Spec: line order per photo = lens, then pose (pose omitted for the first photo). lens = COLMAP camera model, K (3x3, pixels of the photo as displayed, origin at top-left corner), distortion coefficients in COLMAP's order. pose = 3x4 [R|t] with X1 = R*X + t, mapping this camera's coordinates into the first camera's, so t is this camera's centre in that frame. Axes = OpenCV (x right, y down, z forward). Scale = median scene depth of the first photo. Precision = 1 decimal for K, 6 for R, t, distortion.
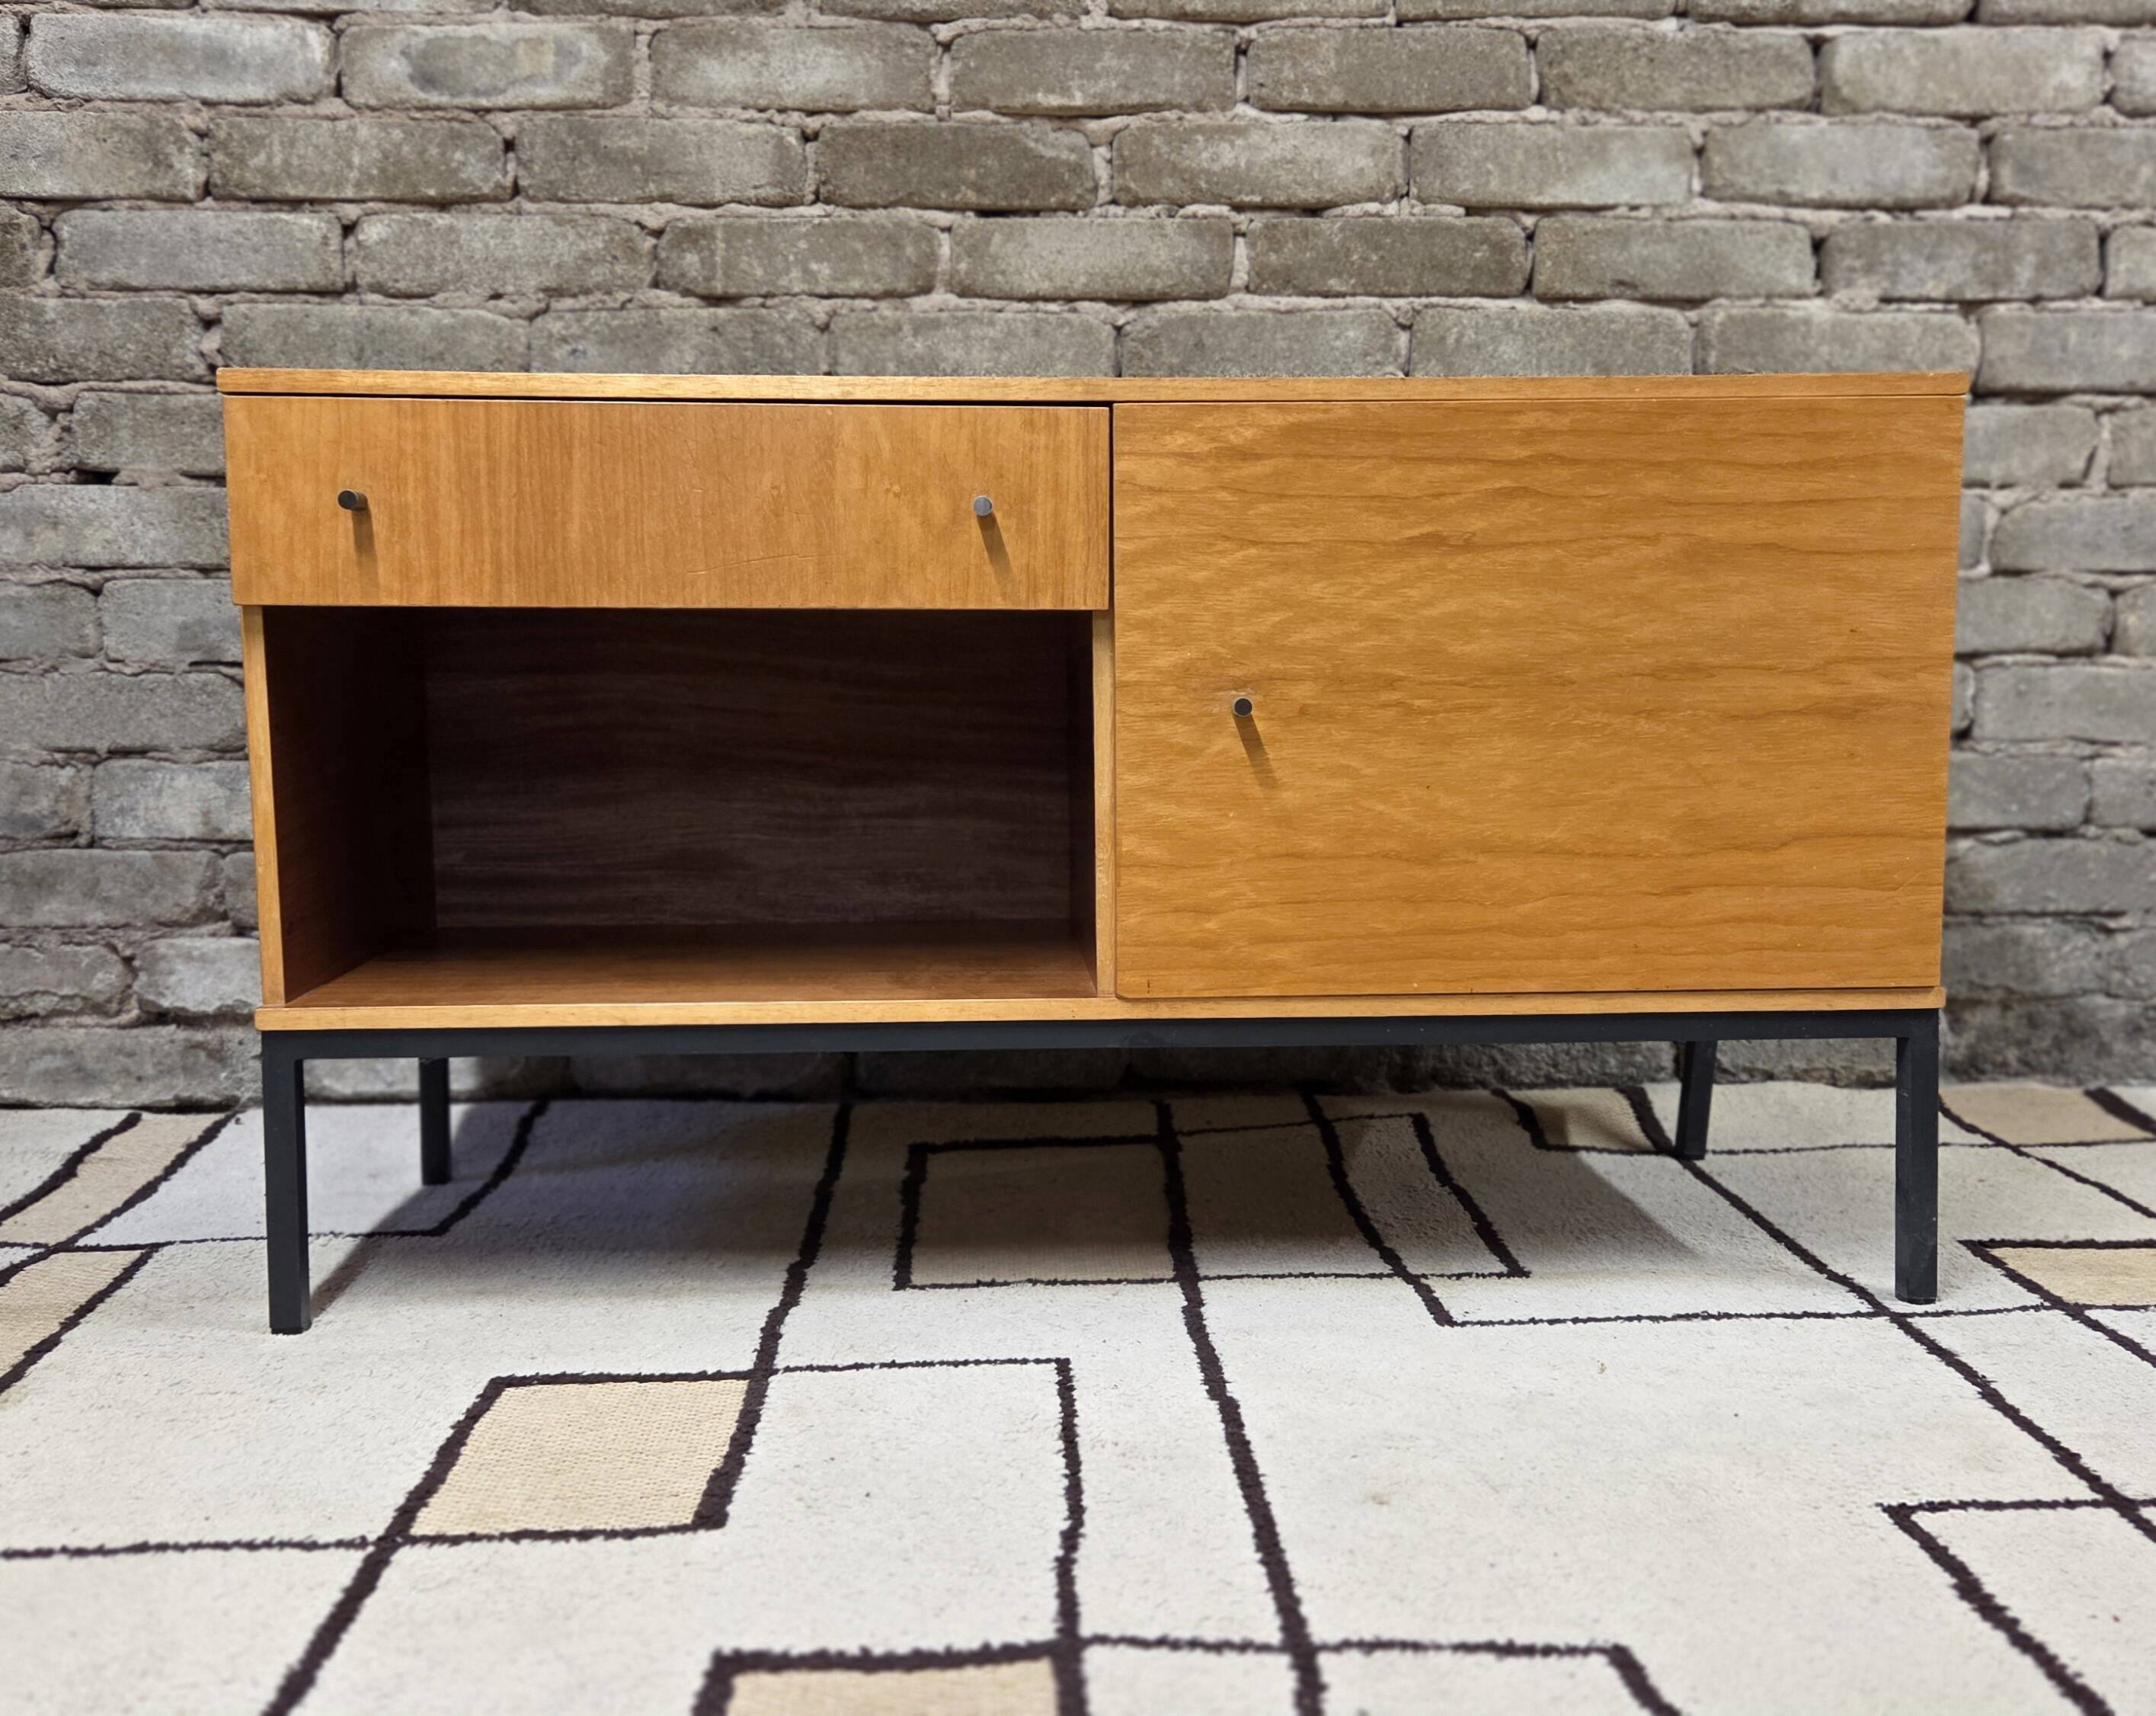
lens RADIAL K [[2062.6, 0, 1083.1], [0, 2062.6, 848.4], [0, 0, 1]] dist [0.039183, 0.000000]
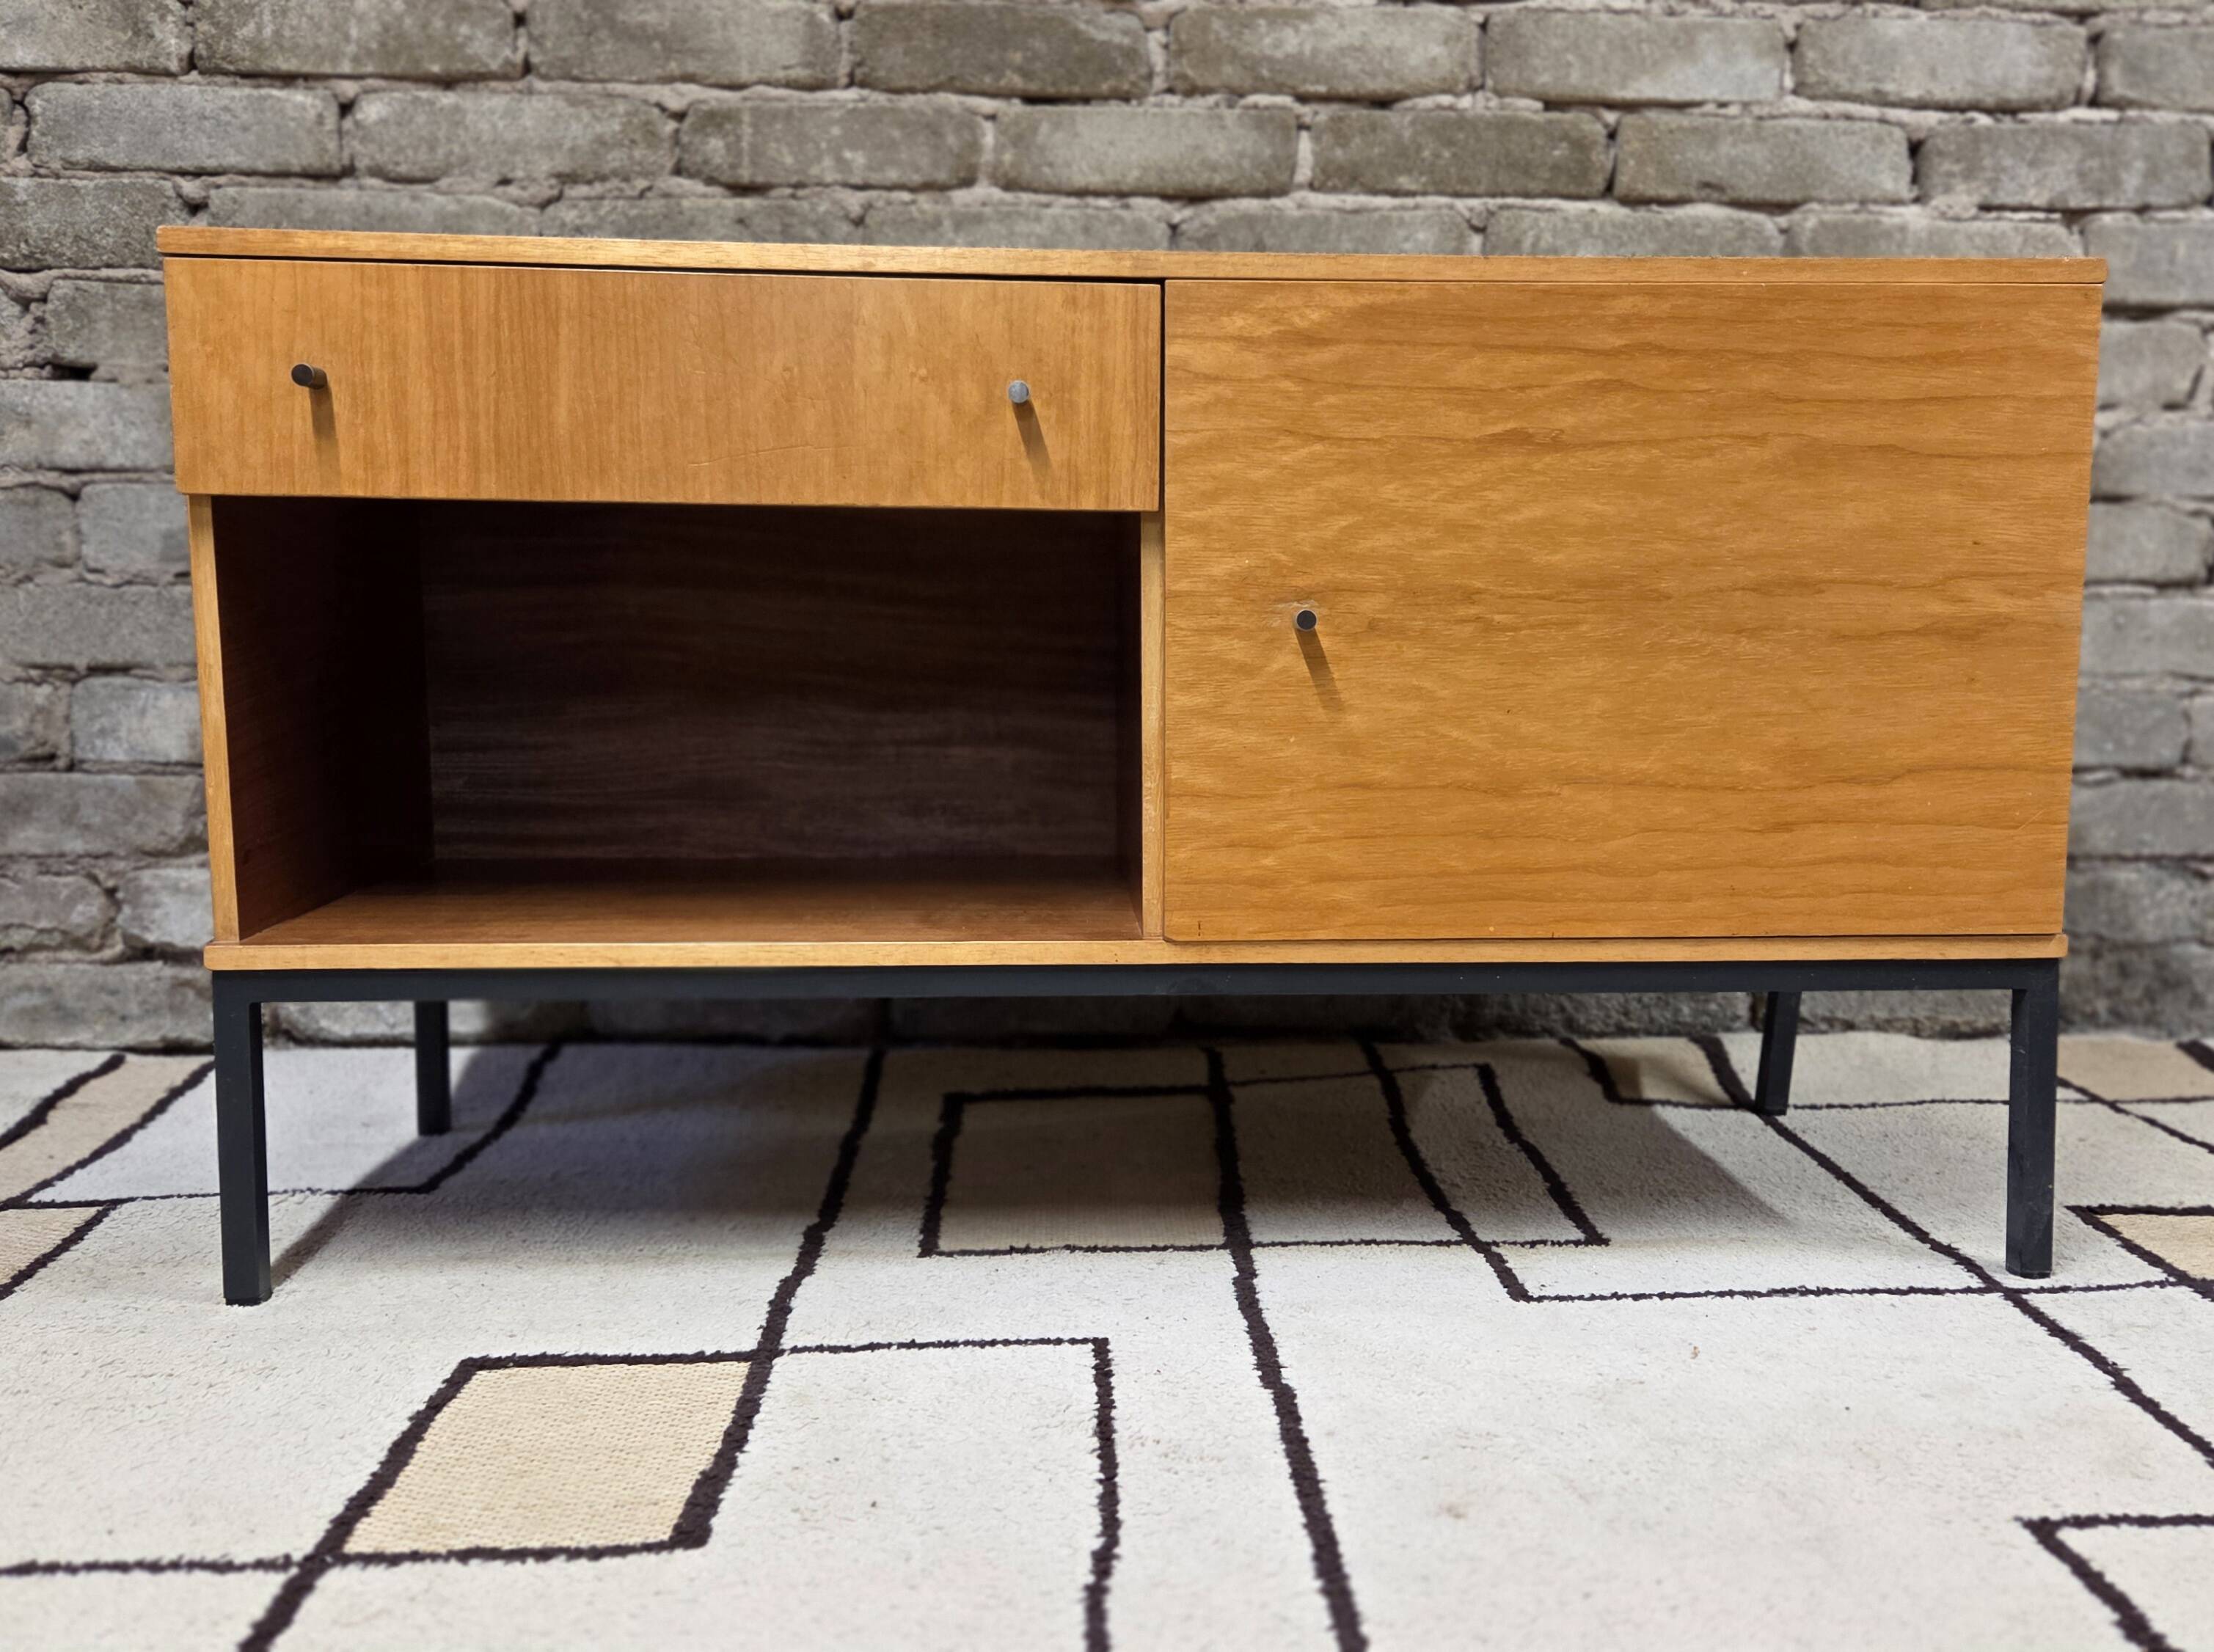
lens RADIAL K [[1987.4, 0, 1165.9], [0, 1987.4, 825.5], [0, 0, 1]] dist [0.040999, -0.020776]
pose [[0.999880, 0.007821, 0.013343, 0.003741], [-0.008034, 0.999841, 0.015923, 0.005840], [-0.013216, -0.016029, 0.999784, 0.093328]]
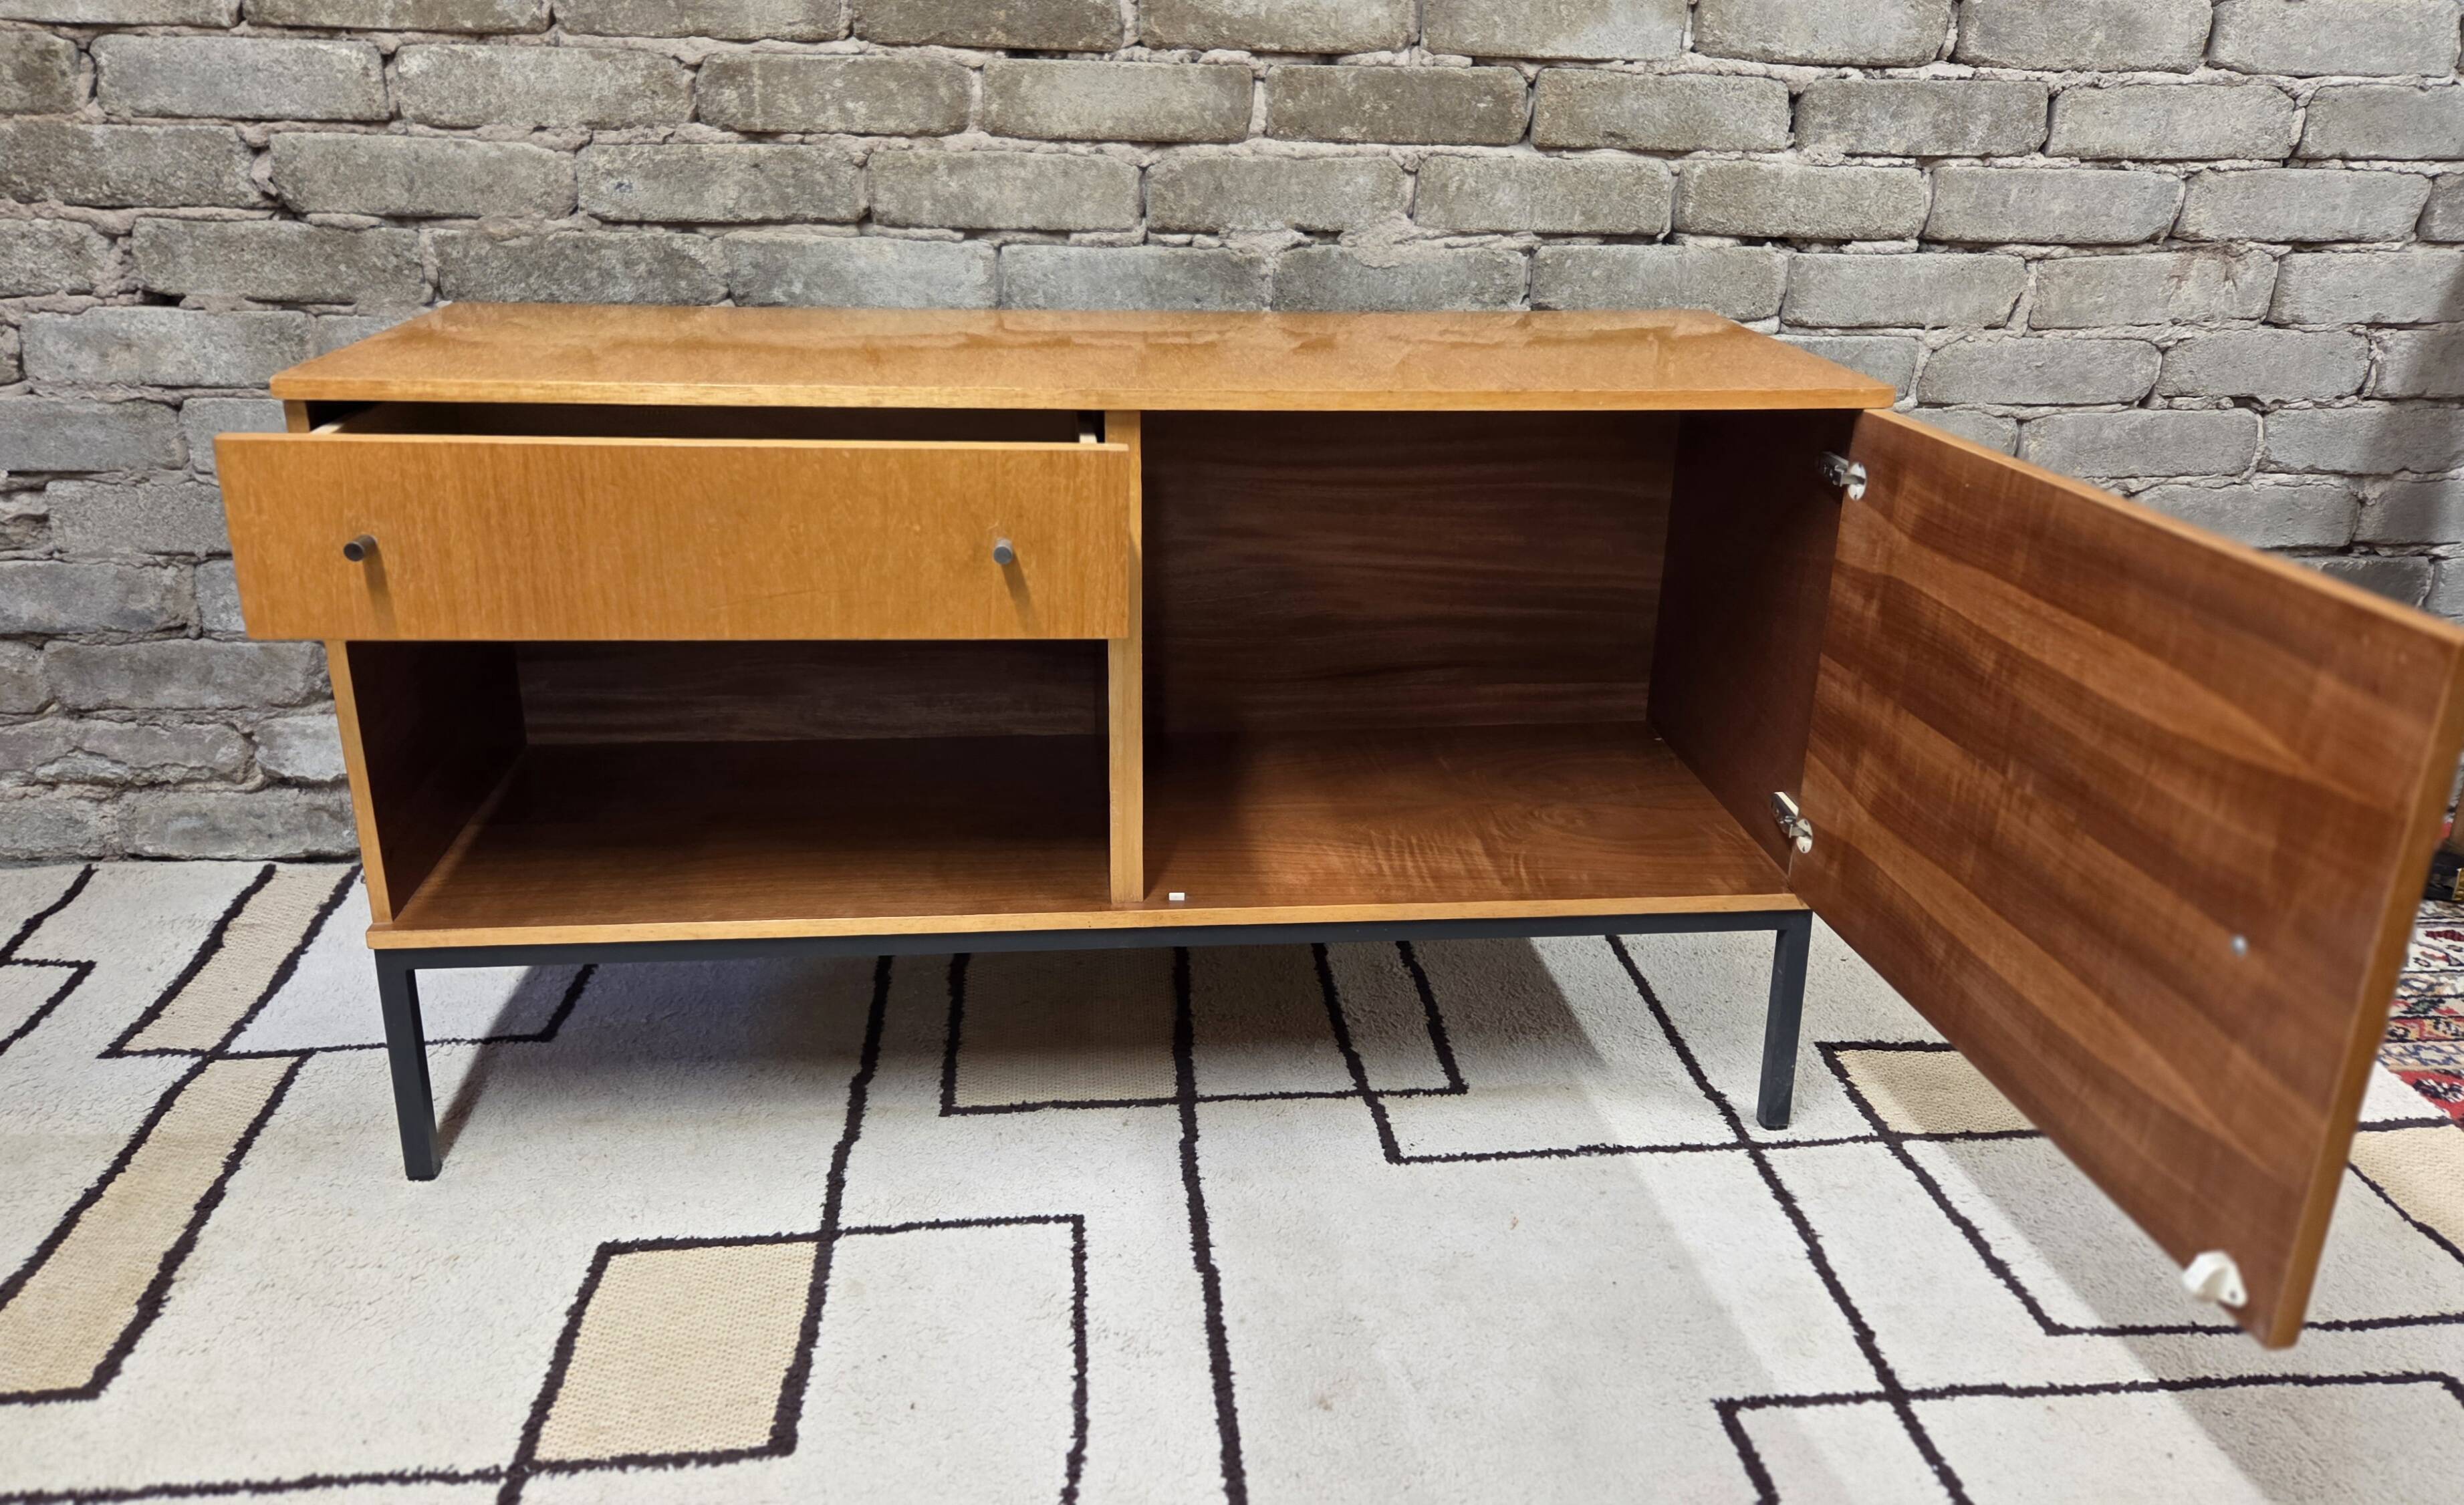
lens RADIAL K [[1810.8, 0, 1240.8], [0, 1810.8, 731.9], [0, 0, 1]] dist [0.049845, -0.038725]
pose [[0.998187, 0.007446, 0.059723, 0.014034], [-0.022124, 0.968236, 0.249059, -0.210616], [-0.055972, -0.249928, 0.966645, 0.022139]]
